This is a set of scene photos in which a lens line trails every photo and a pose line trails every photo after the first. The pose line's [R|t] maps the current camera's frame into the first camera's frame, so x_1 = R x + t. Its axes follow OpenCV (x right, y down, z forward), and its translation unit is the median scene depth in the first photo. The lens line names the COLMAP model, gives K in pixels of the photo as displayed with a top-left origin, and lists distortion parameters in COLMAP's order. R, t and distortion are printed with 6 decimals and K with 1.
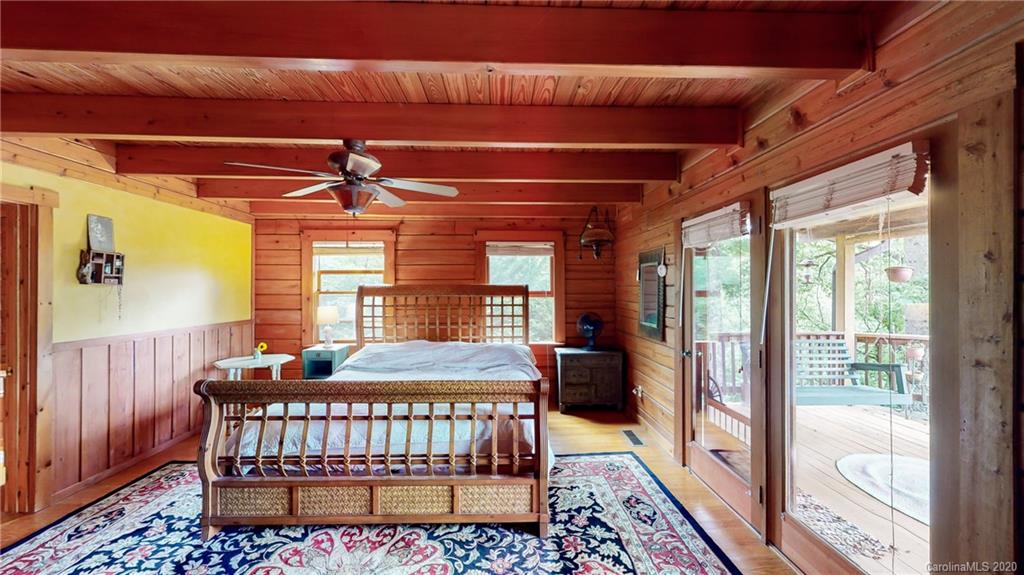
lens RADIAL K [[374.9, 0, 513.1], [0, 374.9, 289.1], [0, 0, 1]] dist [-0.000768, 0.000004]
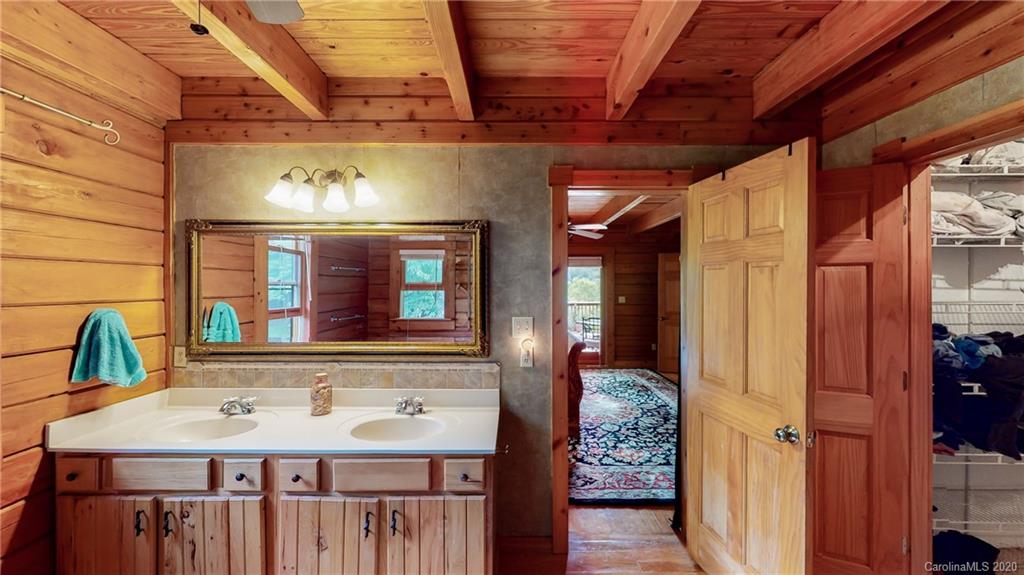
lens RADIAL K [[374.9, 0, 513.1], [0, 374.9, 289.1], [0, 0, 1]] dist [-0.000768, 0.000004]
pose [[0.030268, -0.011081, 0.999480, -2.654901], [0.000993, 0.999938, 0.011056, -0.016340], [-0.999541, 0.000658, 0.030277, 1.325992]]
